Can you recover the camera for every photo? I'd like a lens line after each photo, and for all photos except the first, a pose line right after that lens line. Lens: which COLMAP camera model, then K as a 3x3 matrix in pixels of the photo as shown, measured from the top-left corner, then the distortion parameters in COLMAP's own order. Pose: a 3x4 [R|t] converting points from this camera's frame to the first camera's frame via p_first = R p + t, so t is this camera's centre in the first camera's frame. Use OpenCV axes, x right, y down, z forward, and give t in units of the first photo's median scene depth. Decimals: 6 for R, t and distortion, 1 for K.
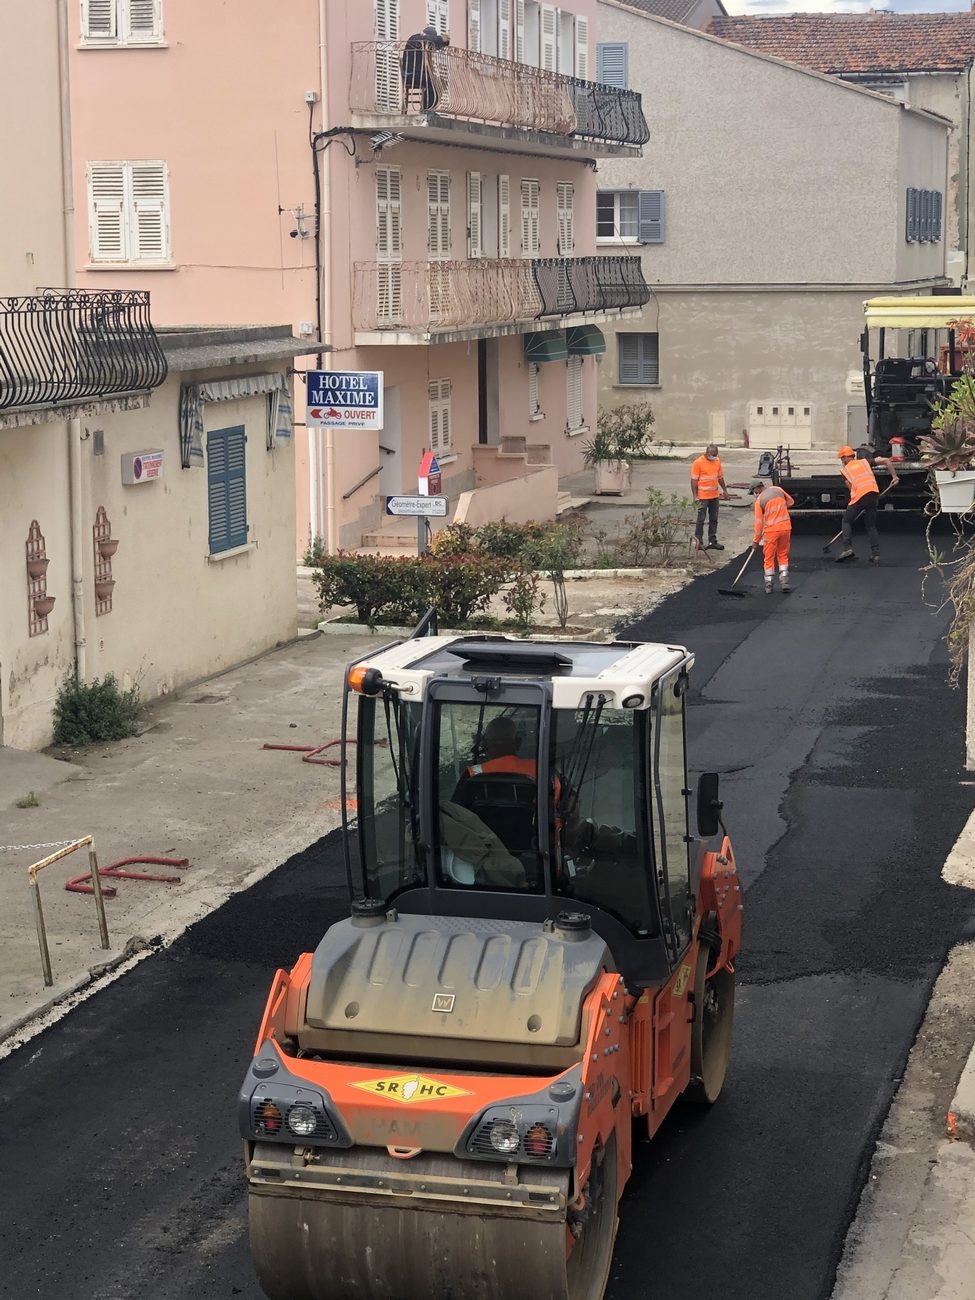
lens RADIAL K [[2604.5, 0, 487.5], [0, 2604.5, 650.0], [0, 0, 1]] dist [0.050122, 0.390432]
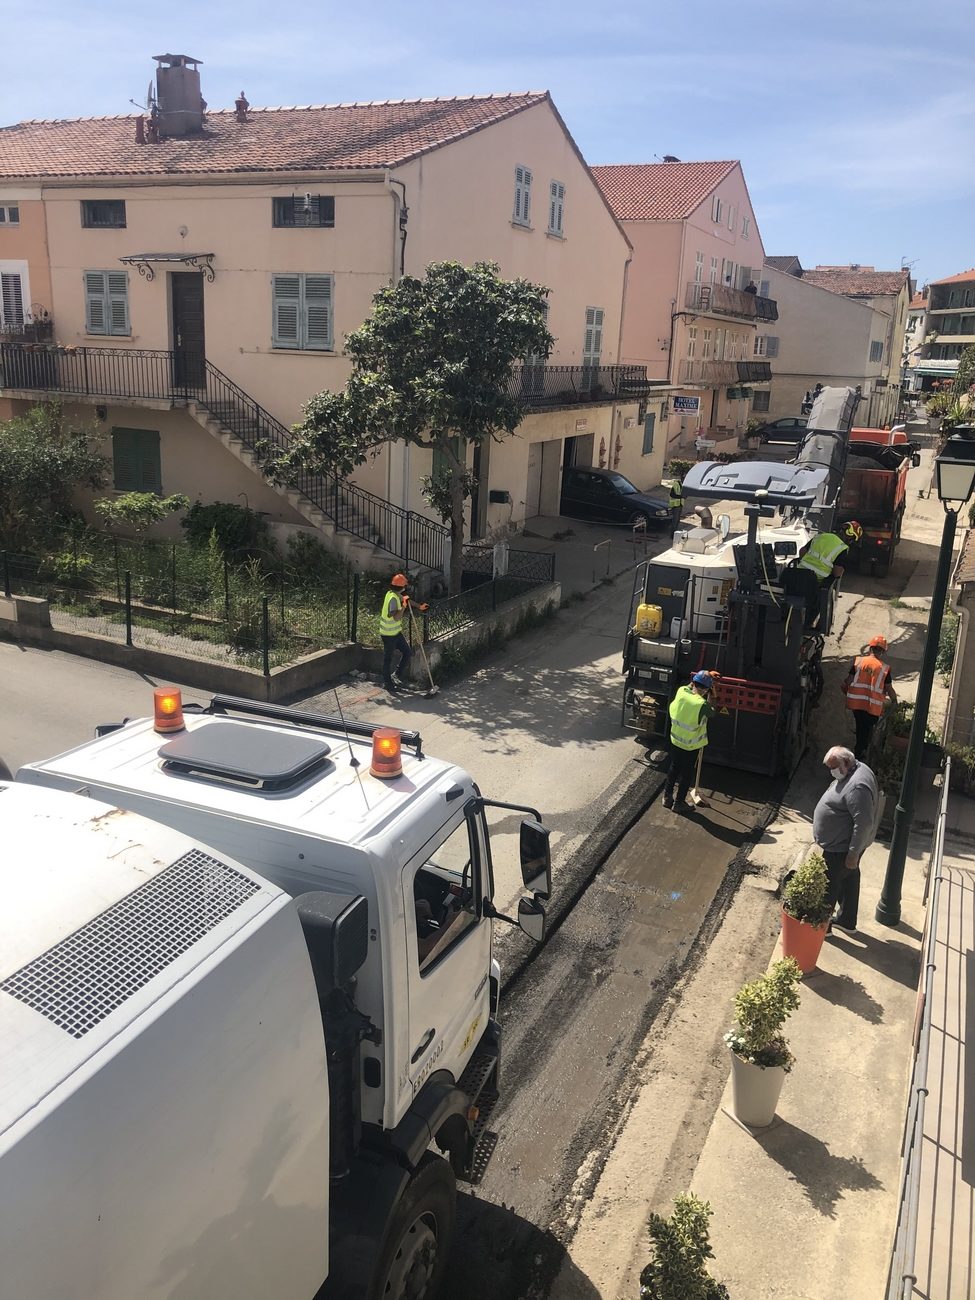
lens RADIAL K [[1055.1, 0, 460.4], [0, 1055.1, 645.5], [0, 0, 1]] dist [0.002108, -0.004049]
pose [[0.982815, 0.089582, -0.161402, -0.069061], [-0.069790, 0.989777, 0.124384, 0.034678], [0.170894, -0.110982, 0.979019, -0.212716]]
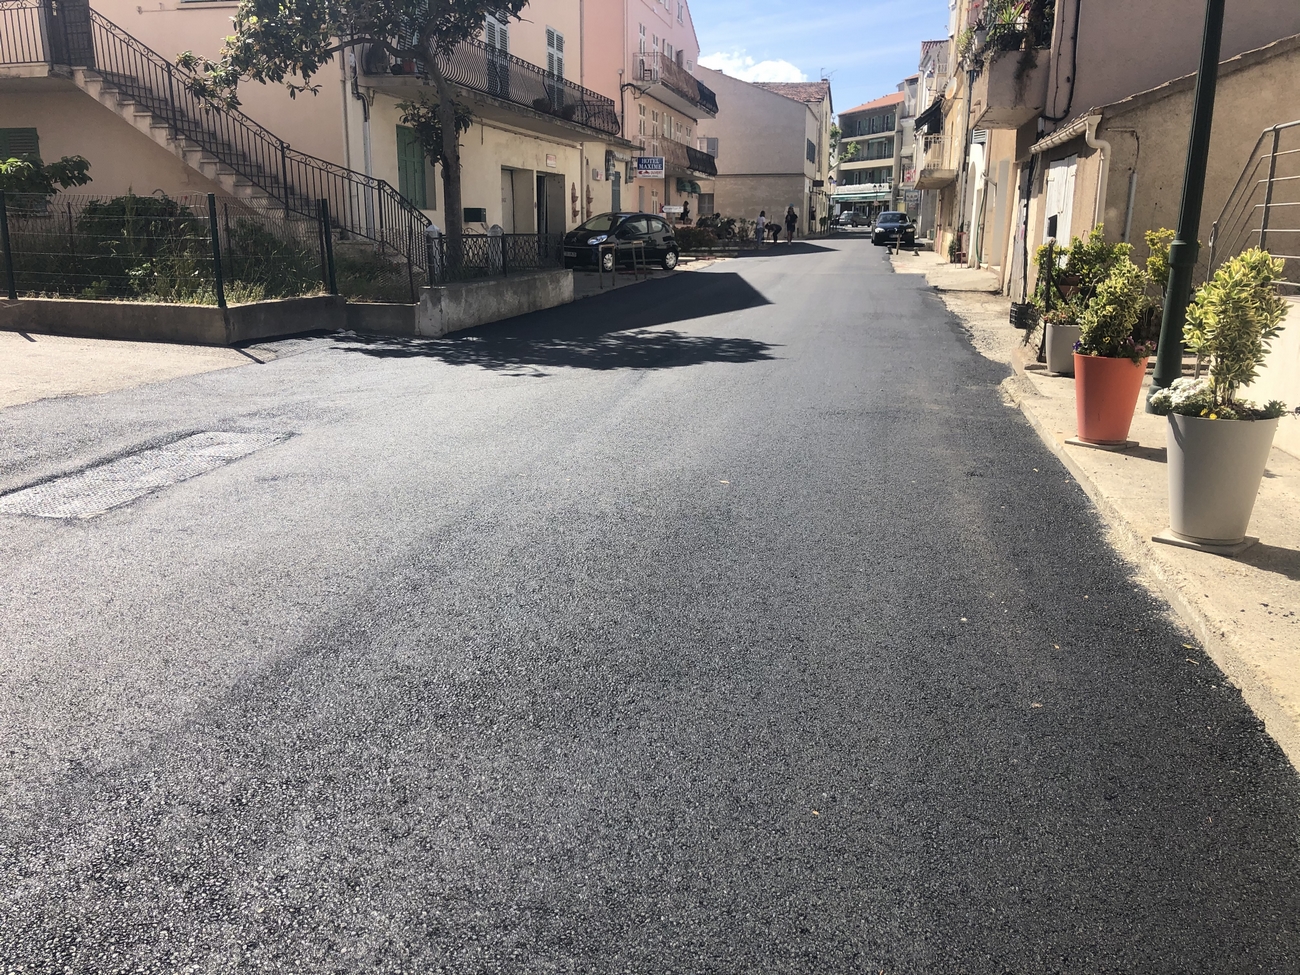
lens RADIAL K [[1060.7, 0, 622.9], [0, 1060.7, 502.6], [0, 0, 1]] dist [0.005193, 0.003316]
pose [[0.999047, -0.001450, 0.043624, -0.104060], [-0.003004, 0.994794, 0.101861, 0.114609], [-0.043545, -0.101895, 0.993842, -0.141891]]
